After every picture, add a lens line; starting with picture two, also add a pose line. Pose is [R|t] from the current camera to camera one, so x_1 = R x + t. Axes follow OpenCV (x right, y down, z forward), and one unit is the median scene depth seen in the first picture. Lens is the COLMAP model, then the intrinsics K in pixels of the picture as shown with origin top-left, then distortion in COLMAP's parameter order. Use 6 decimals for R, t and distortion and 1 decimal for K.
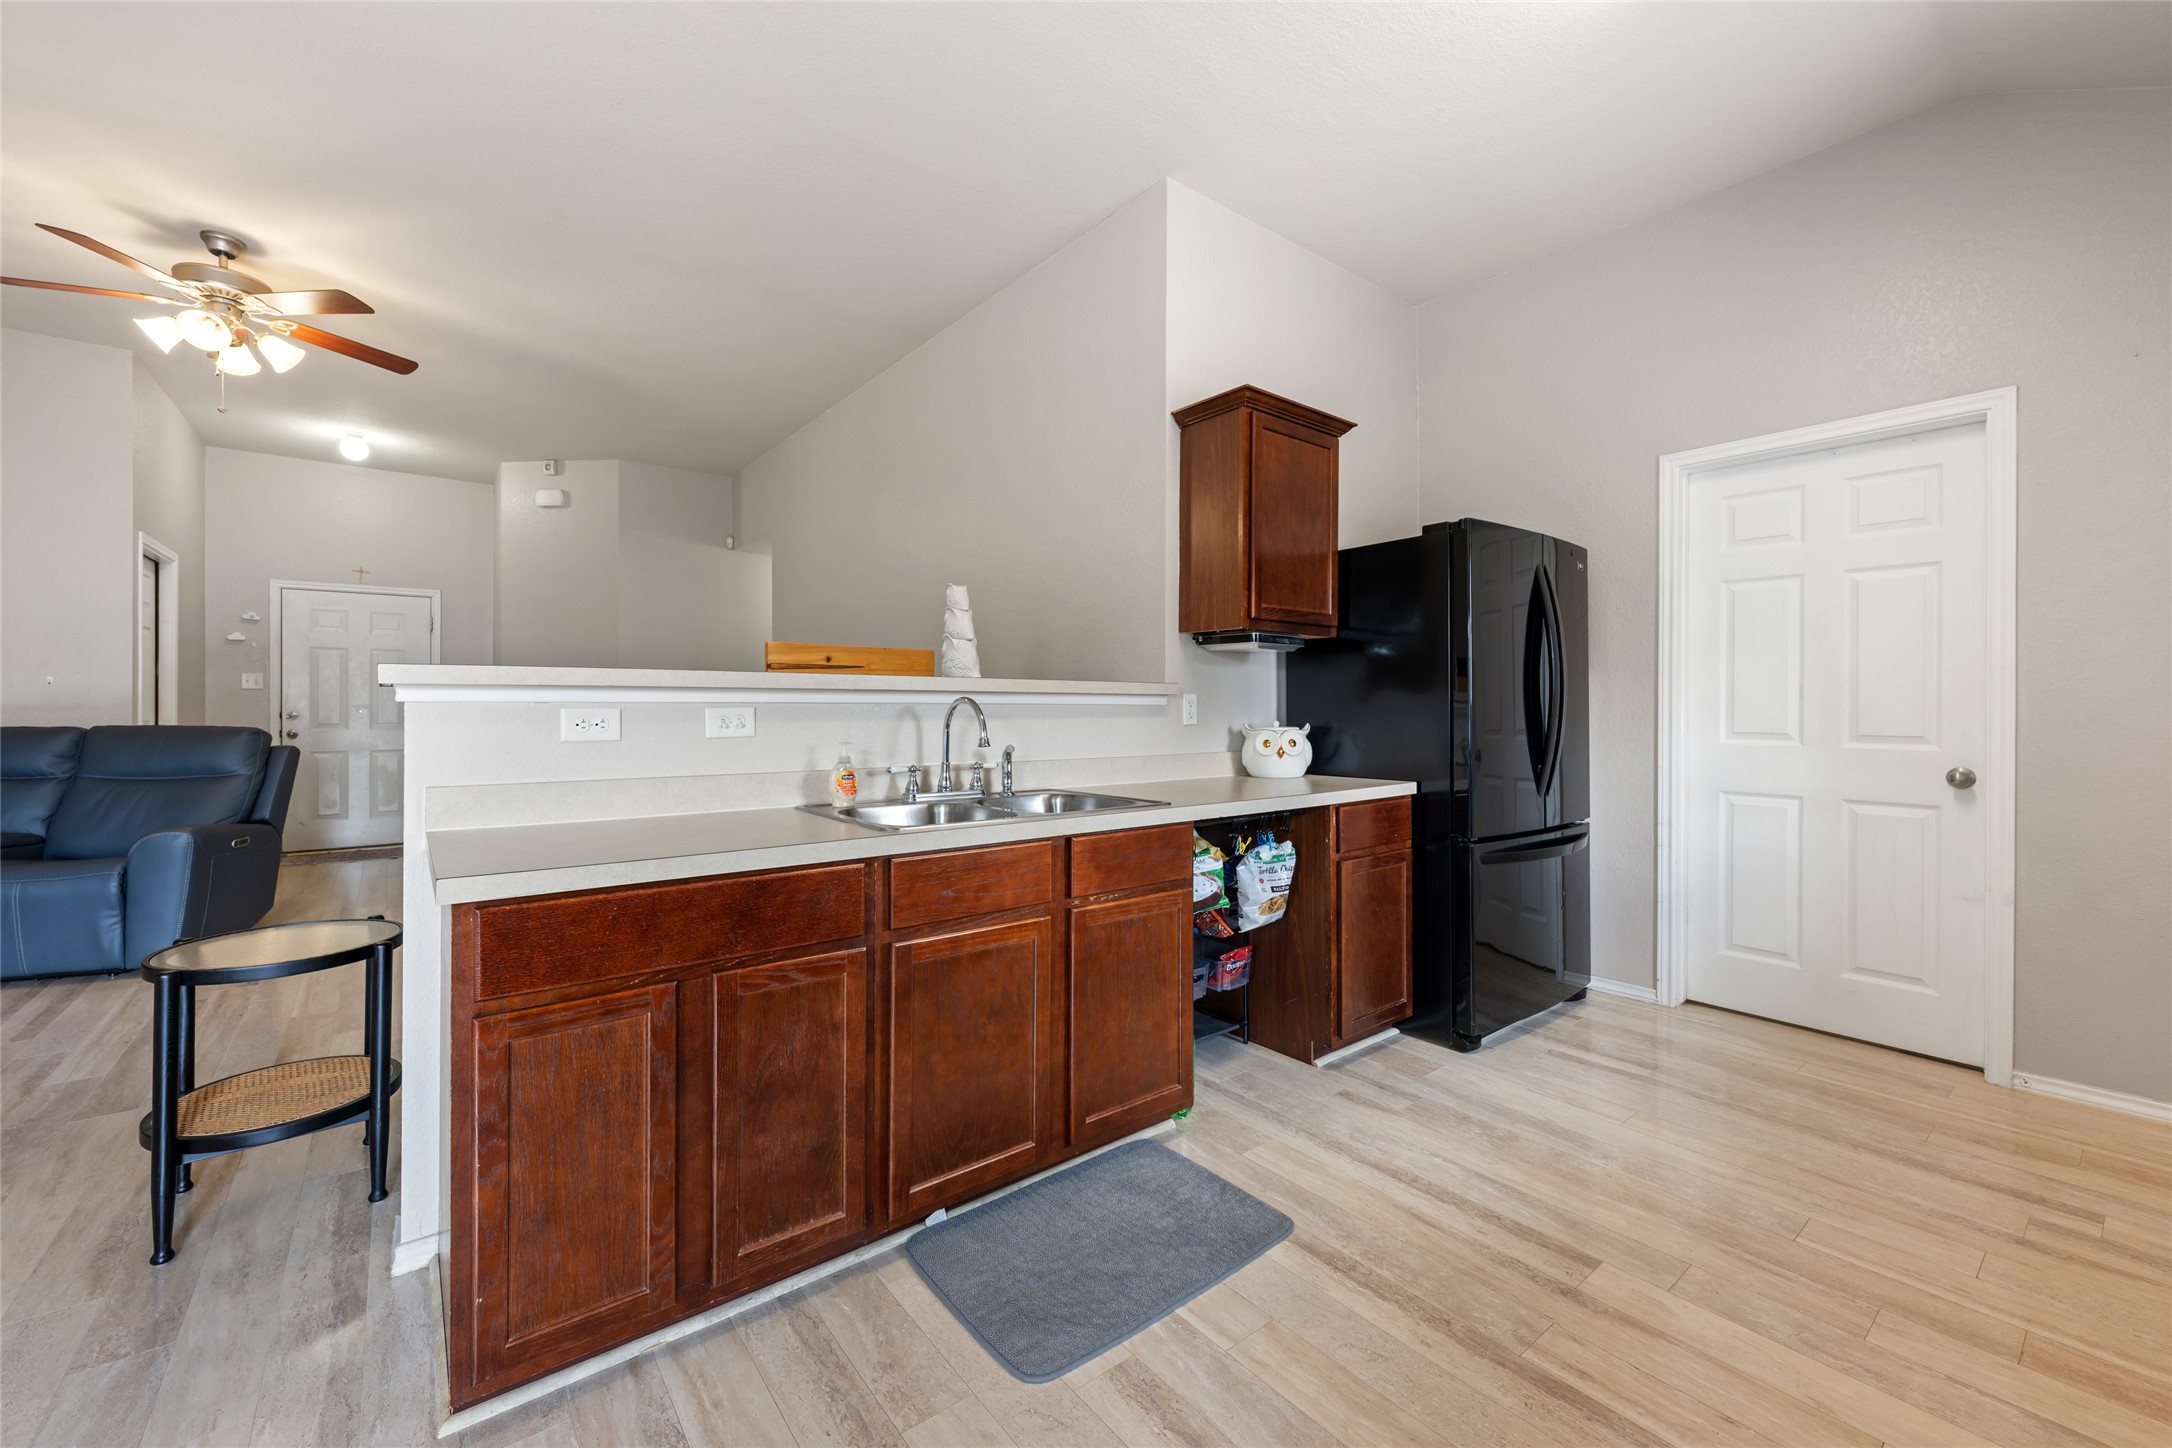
lens RADIAL K [[857.8, 0, 1087.7], [0, 857.8, 705.8], [0, 0, 1]] dist [-0.000872, -0.000231]
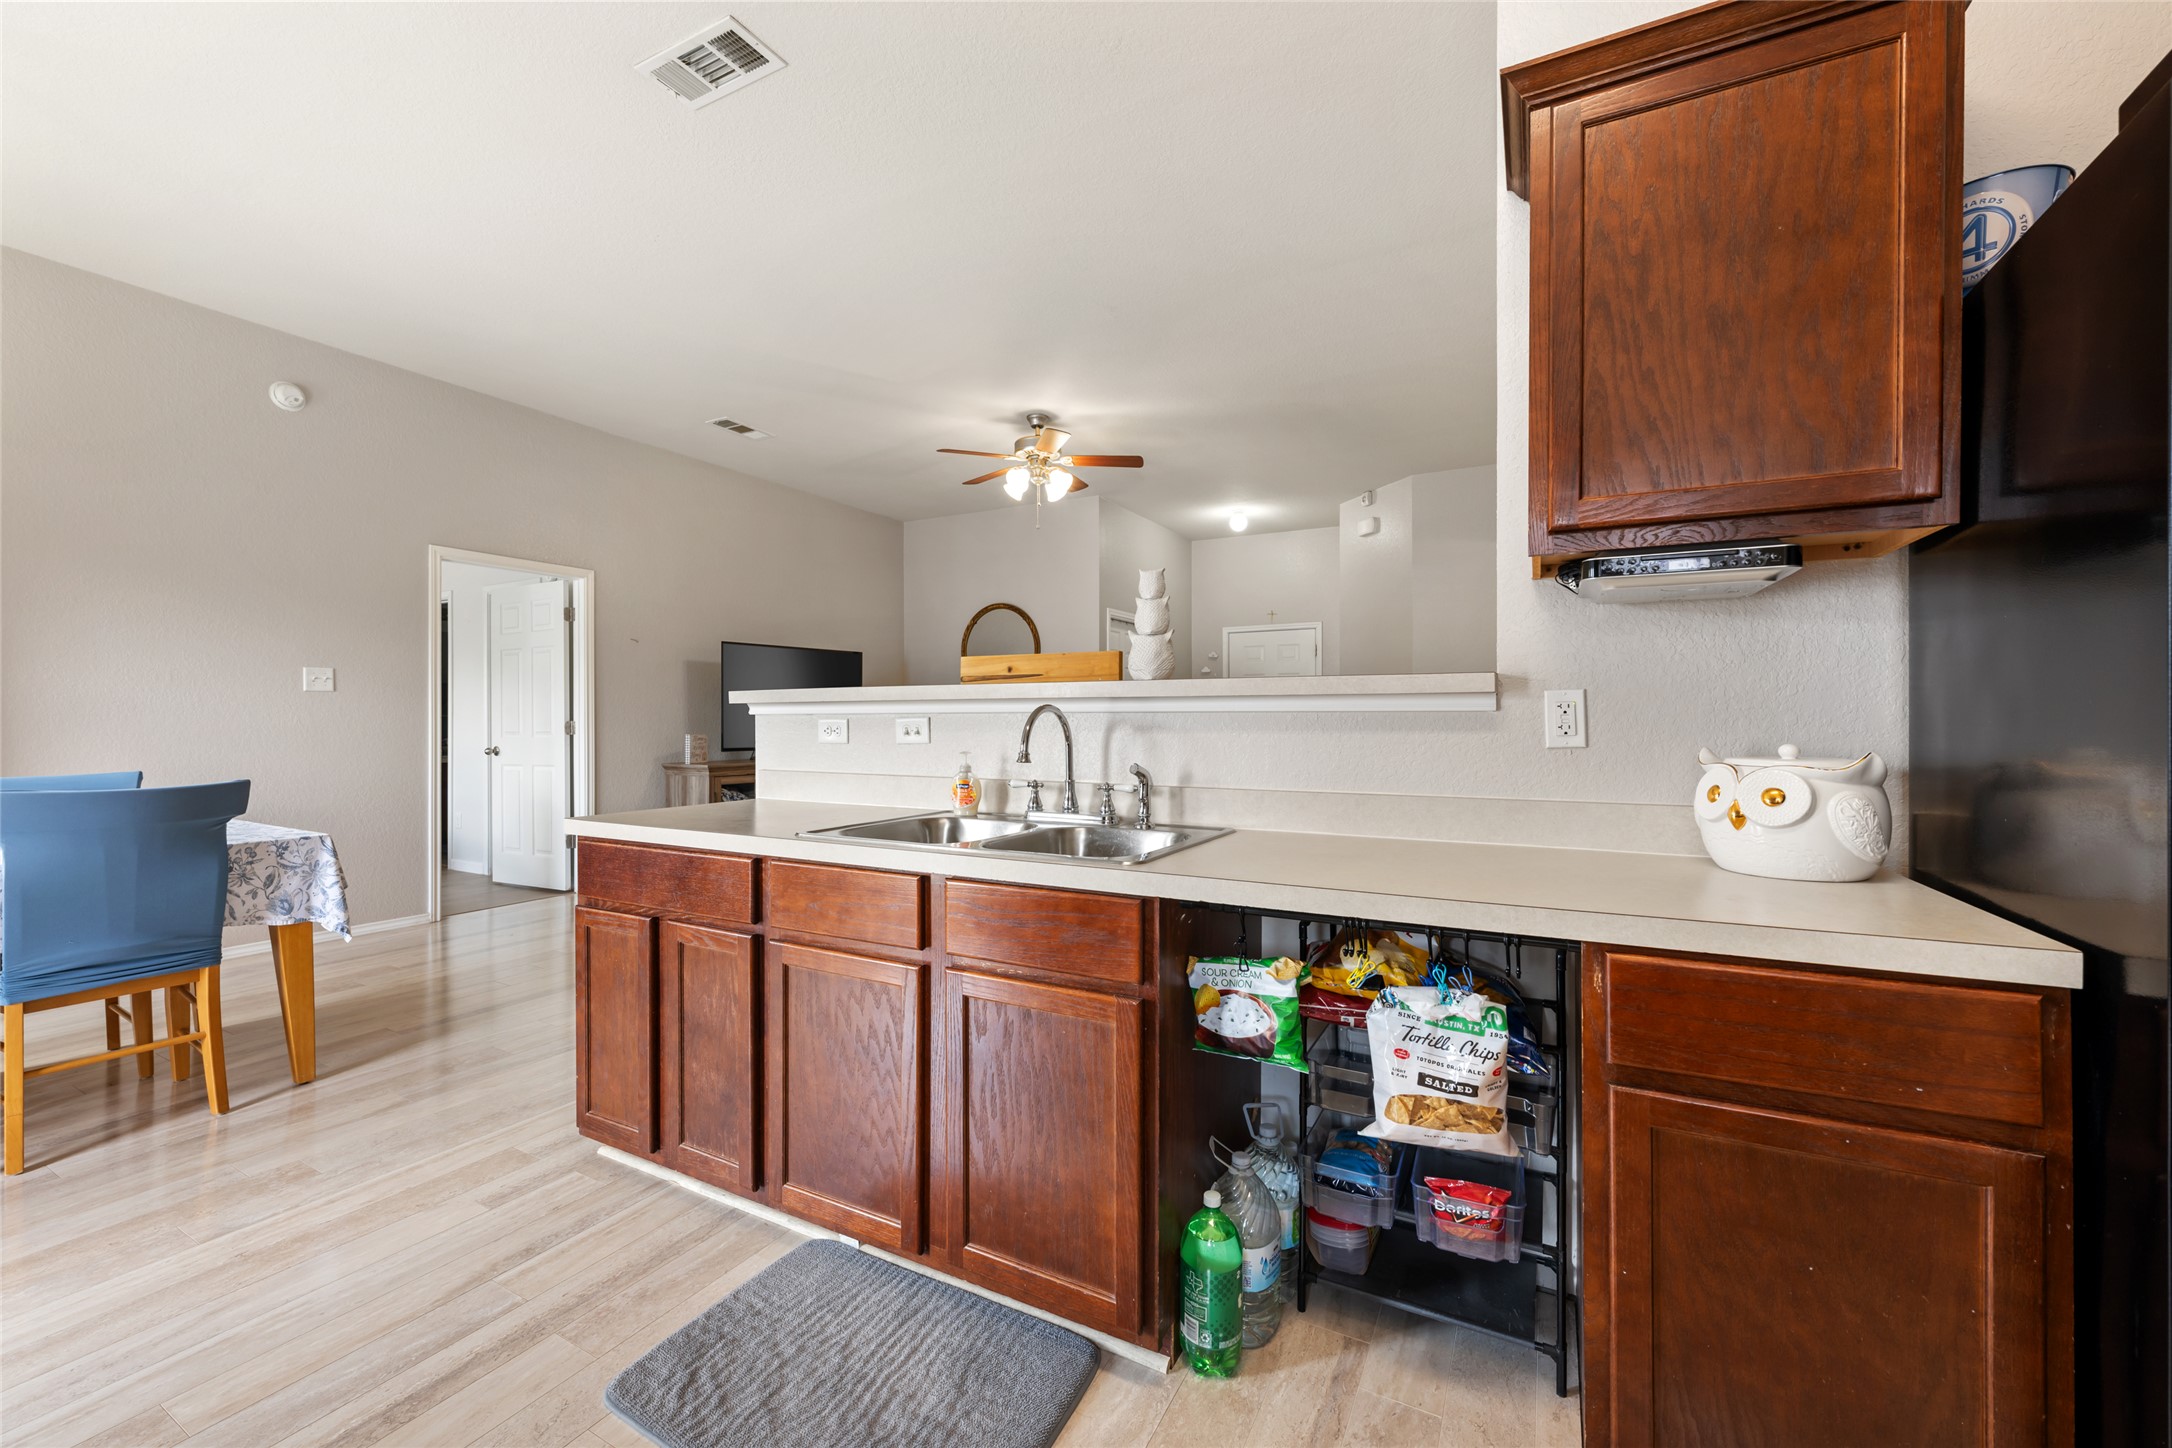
lens RADIAL K [[857.8, 0, 1091.8], [0, 857.8, 720.1], [0, 0, 1]] dist [-0.000872, -0.000231]
pose [[0.395705, -0.001131, -0.918377, 0.587219], [0.003438, 0.999994, 0.000250, 0.004460], [0.918371, -0.003256, 0.395707, 0.615569]]
